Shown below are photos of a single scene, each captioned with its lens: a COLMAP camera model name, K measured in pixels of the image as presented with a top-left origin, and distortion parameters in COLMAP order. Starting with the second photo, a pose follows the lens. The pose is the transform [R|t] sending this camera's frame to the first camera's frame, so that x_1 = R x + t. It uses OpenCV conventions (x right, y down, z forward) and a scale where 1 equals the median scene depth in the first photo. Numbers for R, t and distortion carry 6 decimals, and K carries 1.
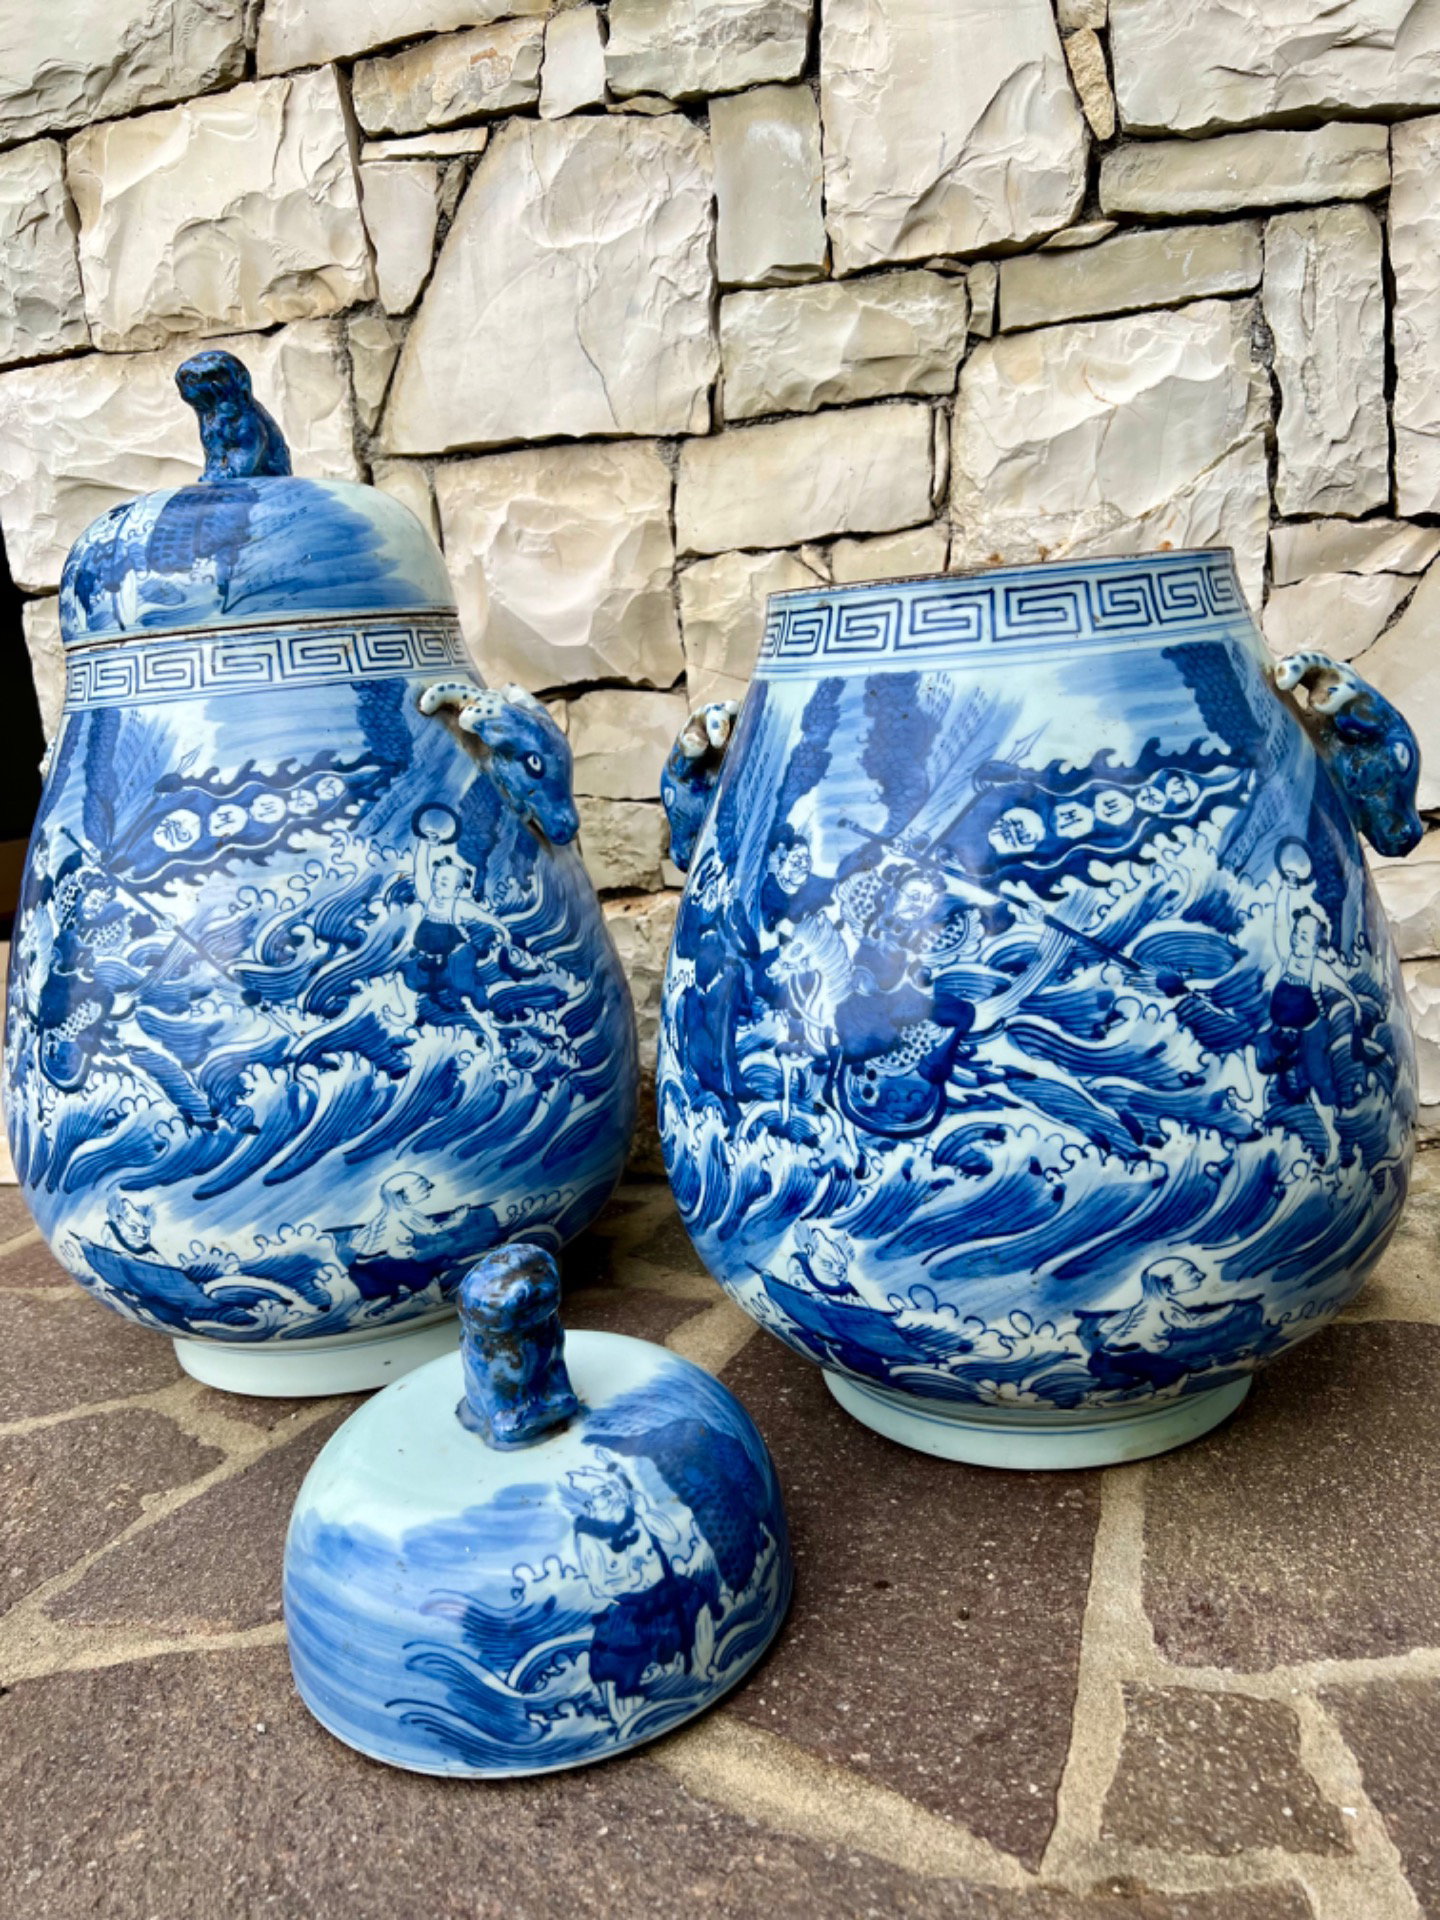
lens RADIAL K [[1452.6, 0, 709.9], [0, 1452.6, 954.4], [0, 0, 1]] dist [0.055359, -0.070032]
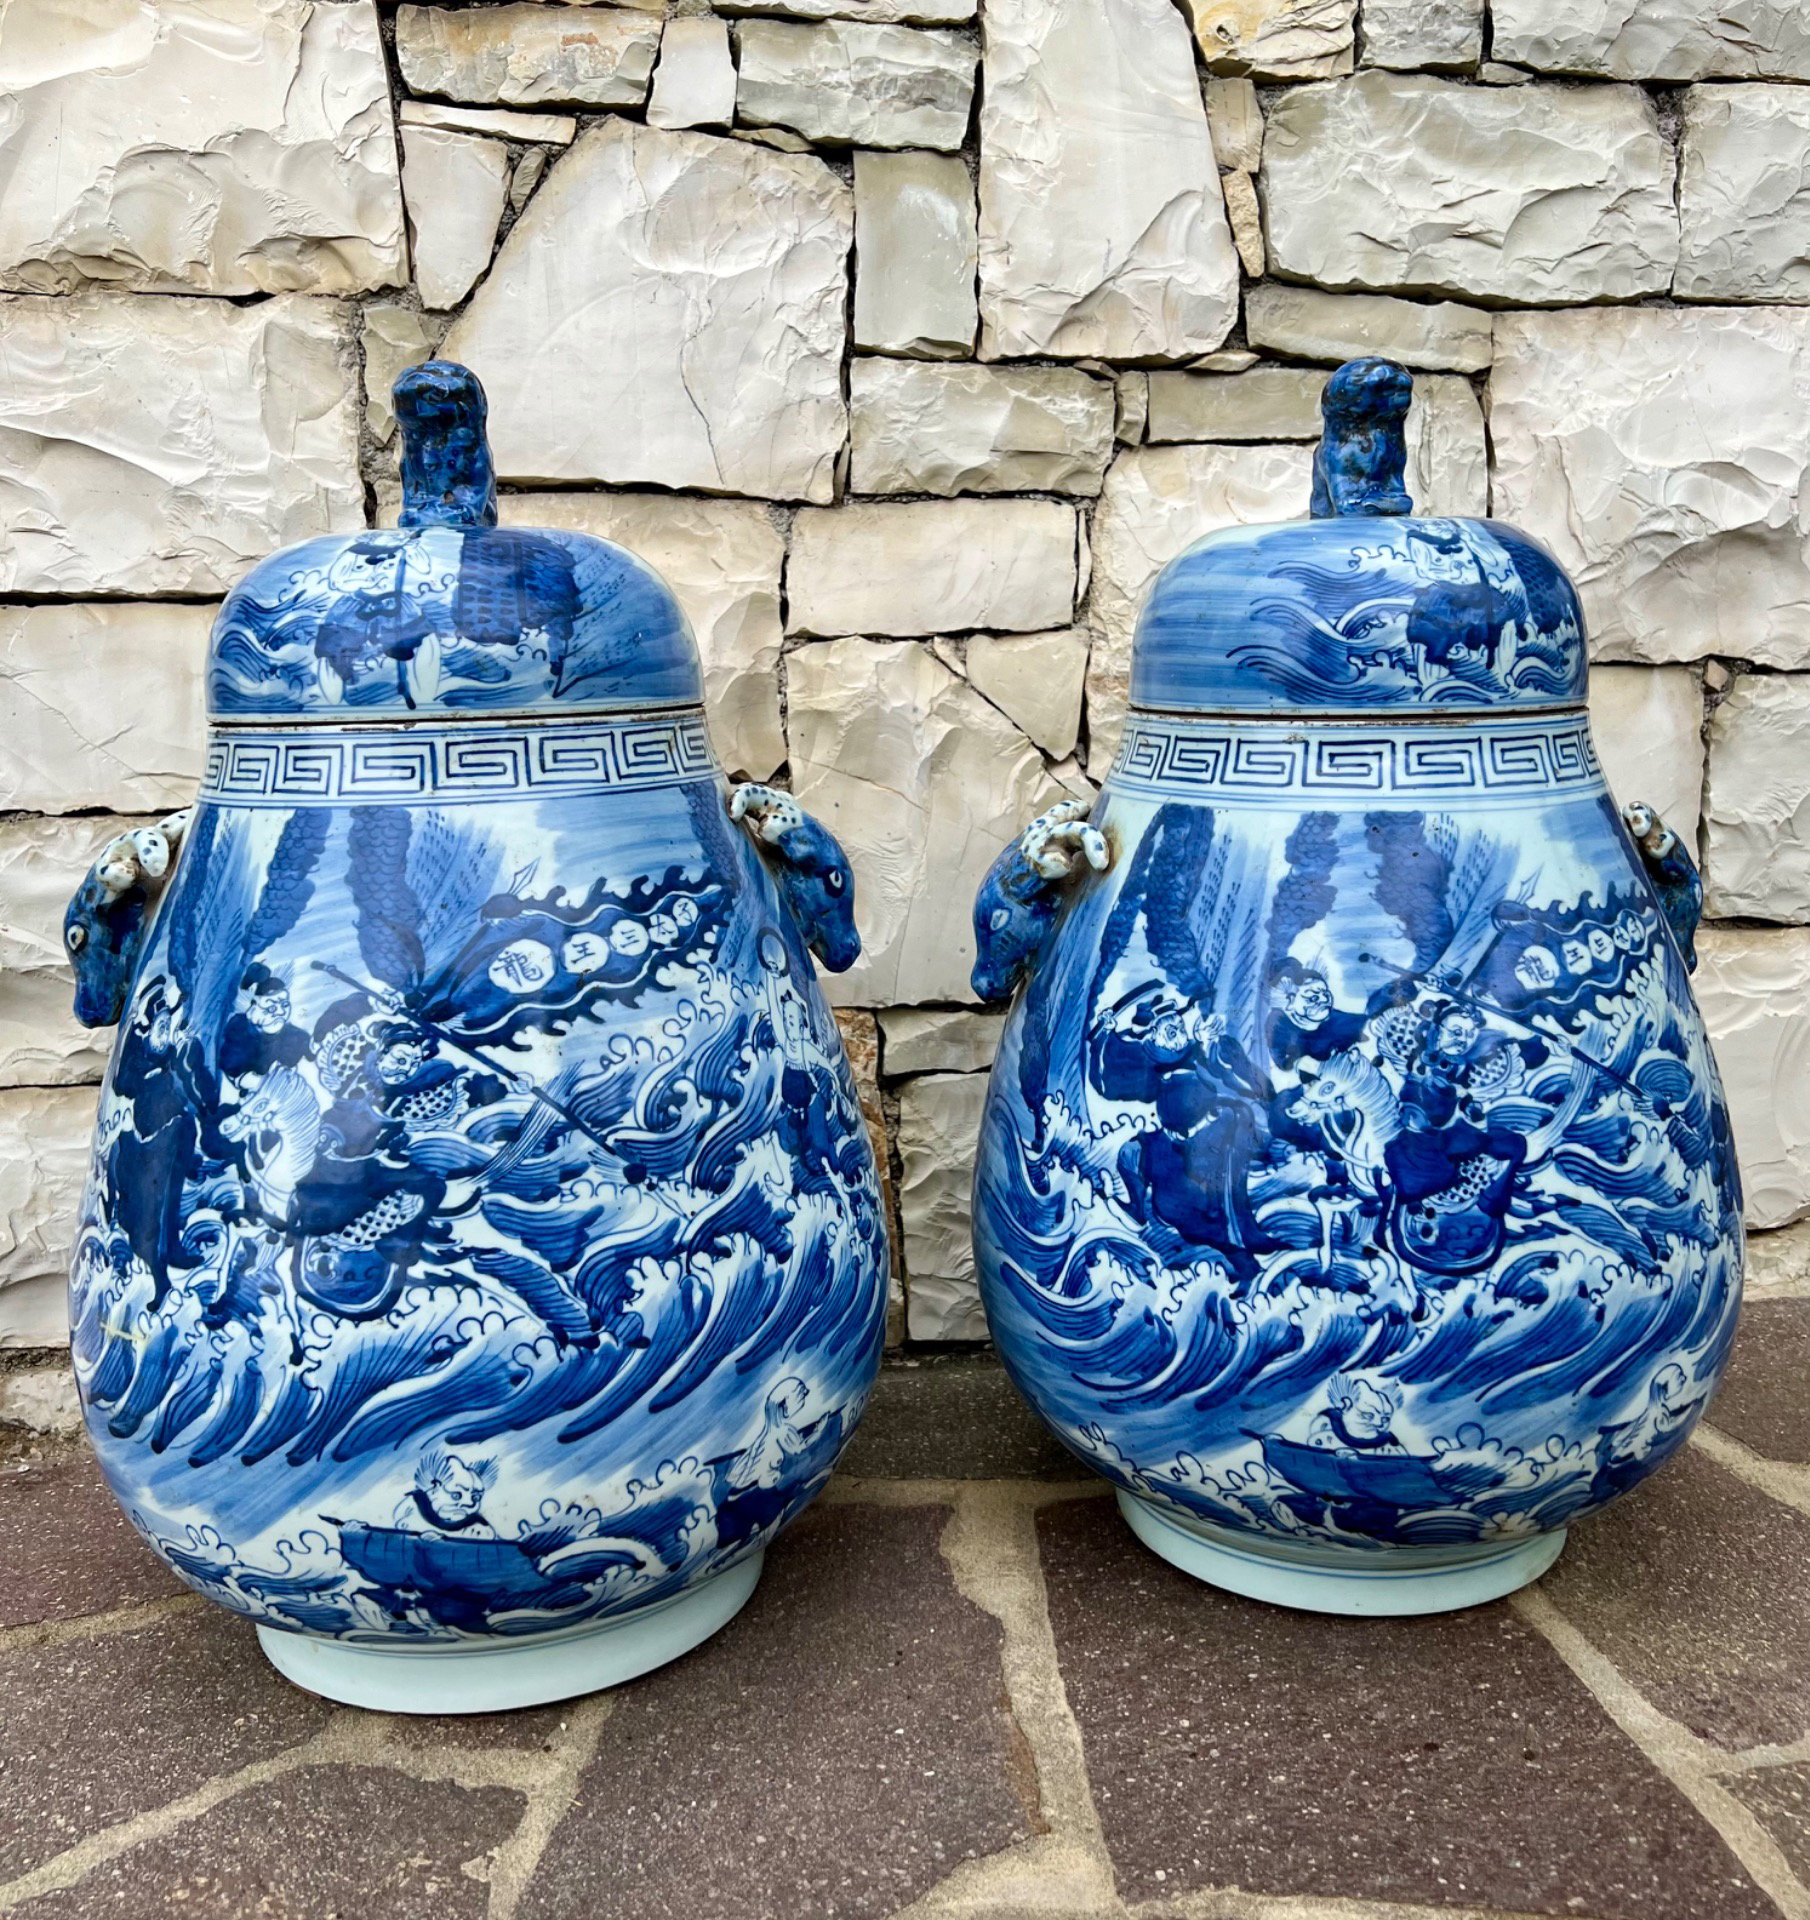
lens RADIAL K [[1832.9, 0, 911.0], [0, 1832.9, 887.2], [0, 0, 1]] dist [0.050906, -0.063146]
pose [[0.884144, 0.010602, 0.467093, -0.641976], [0.035131, 0.995404, -0.089091, -0.031599], [-0.465891, 0.095179, 0.879708, 0.027058]]
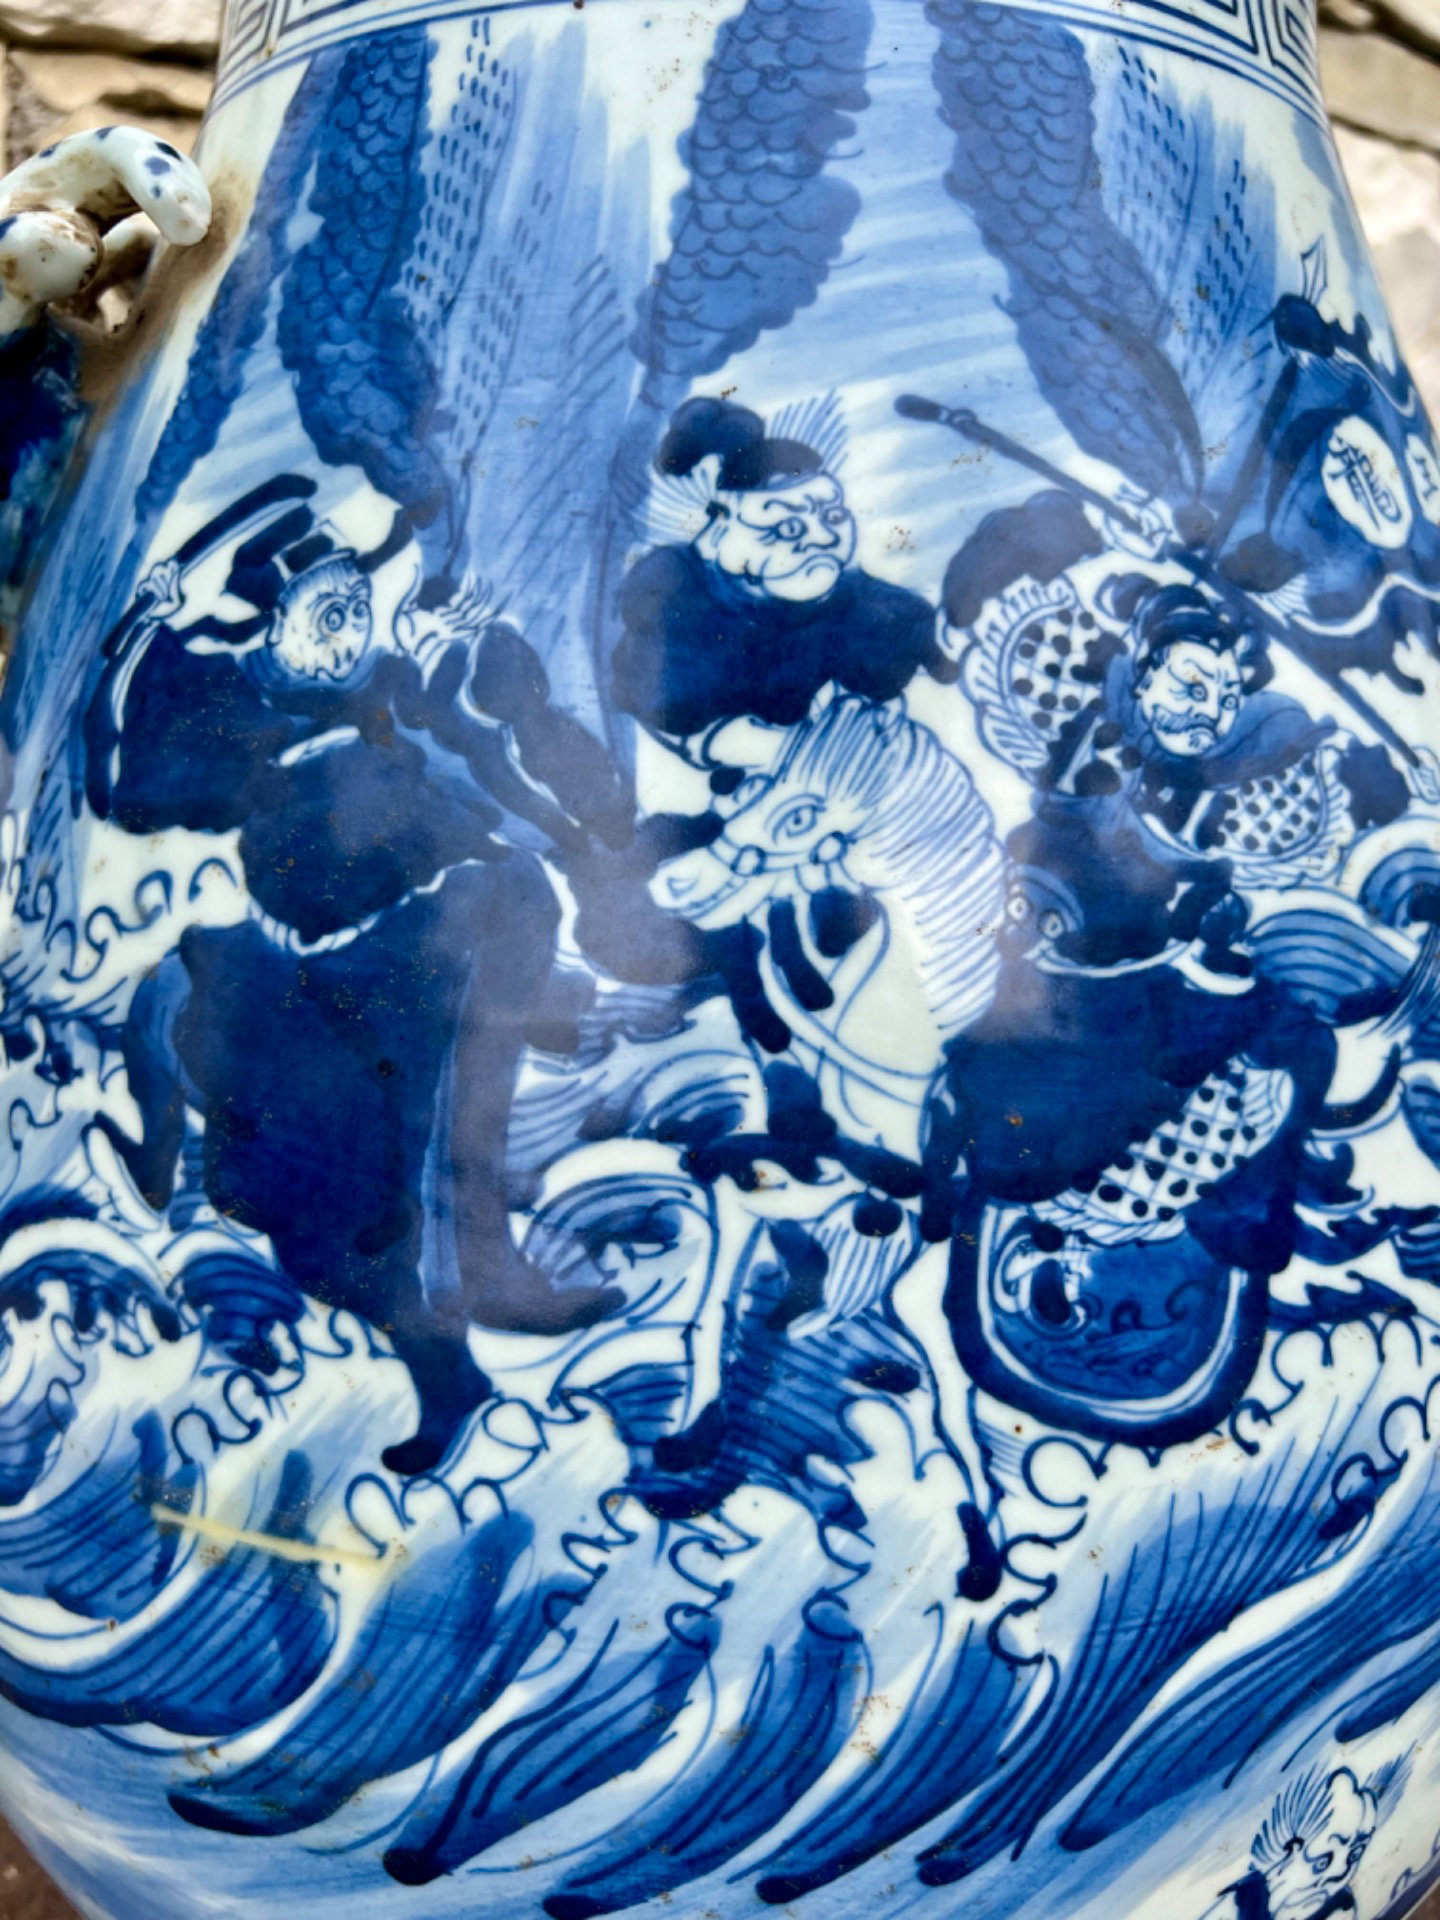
lens RADIAL K [[1474.2, 0, 737.7], [0, 1474.2, 972.1], [0, 0, 1]] dist [-0.007985, -0.004006]
pose [[0.673391, -0.029311, 0.738706, -0.681932], [0.056704, 0.998318, -0.012078, 0.013488], [-0.737109, 0.050021, 0.673920, 0.896268]]
